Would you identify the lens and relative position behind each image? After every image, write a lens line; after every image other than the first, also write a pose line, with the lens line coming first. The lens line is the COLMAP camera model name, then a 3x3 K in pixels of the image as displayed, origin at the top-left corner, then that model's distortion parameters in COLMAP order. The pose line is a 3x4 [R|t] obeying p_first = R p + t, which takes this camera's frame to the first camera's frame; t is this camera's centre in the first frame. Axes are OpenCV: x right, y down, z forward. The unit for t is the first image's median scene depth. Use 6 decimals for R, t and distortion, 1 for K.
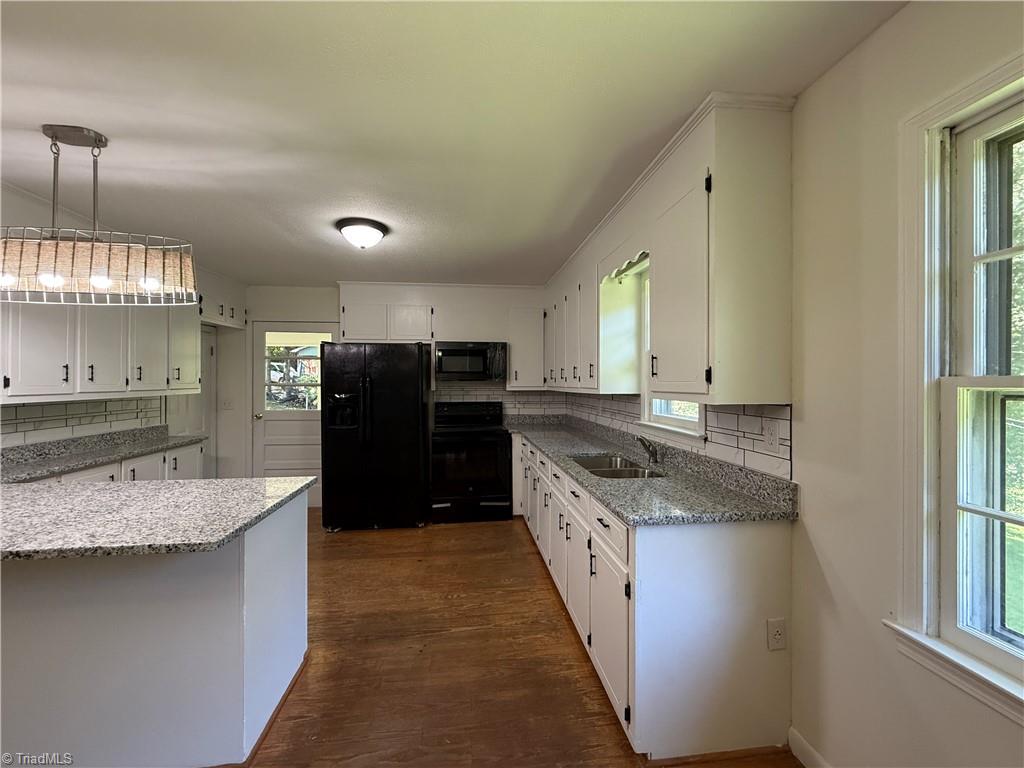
lens RADIAL K [[409.9, 0, 511.7], [0, 409.9, 382.4], [0, 0, 1]] dist [-0.000122, 0.000236]
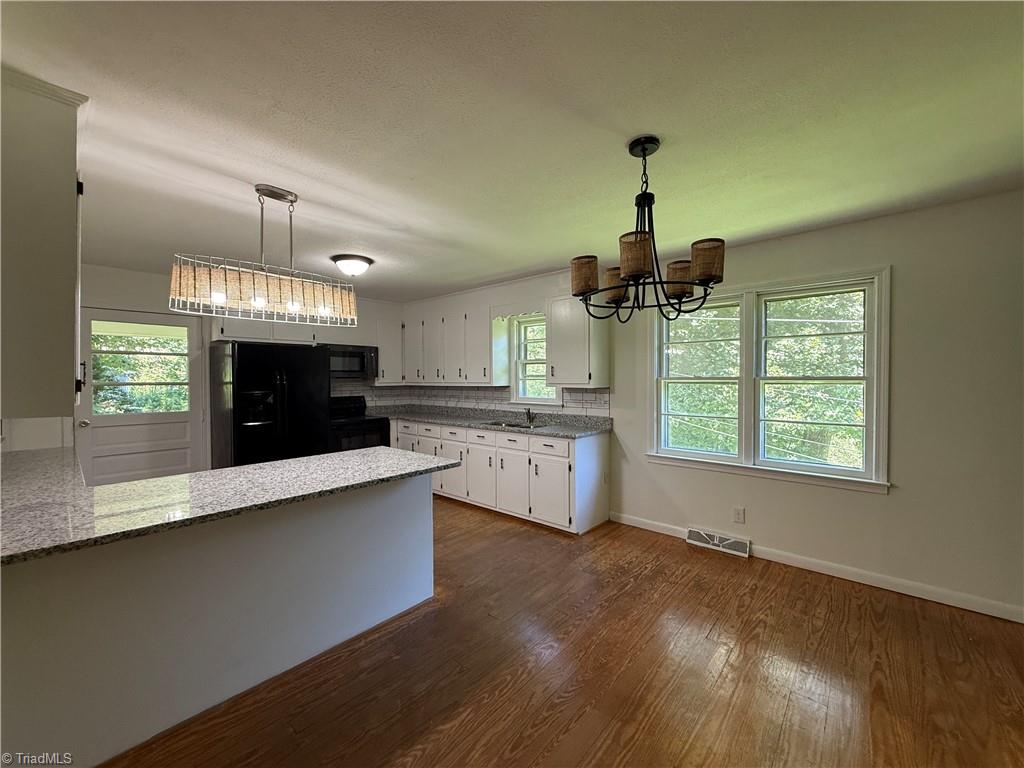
lens RADIAL K [[409.9, 0, 513.8], [0, 409.9, 382.5], [0, 0, 1]] dist [-0.000122, 0.000236]
pose [[0.742326, -0.012683, 0.669919, -1.027787], [0.004855, 0.999896, 0.013550, -0.010279], [-0.670021, -0.006806, 0.742311, -0.353021]]
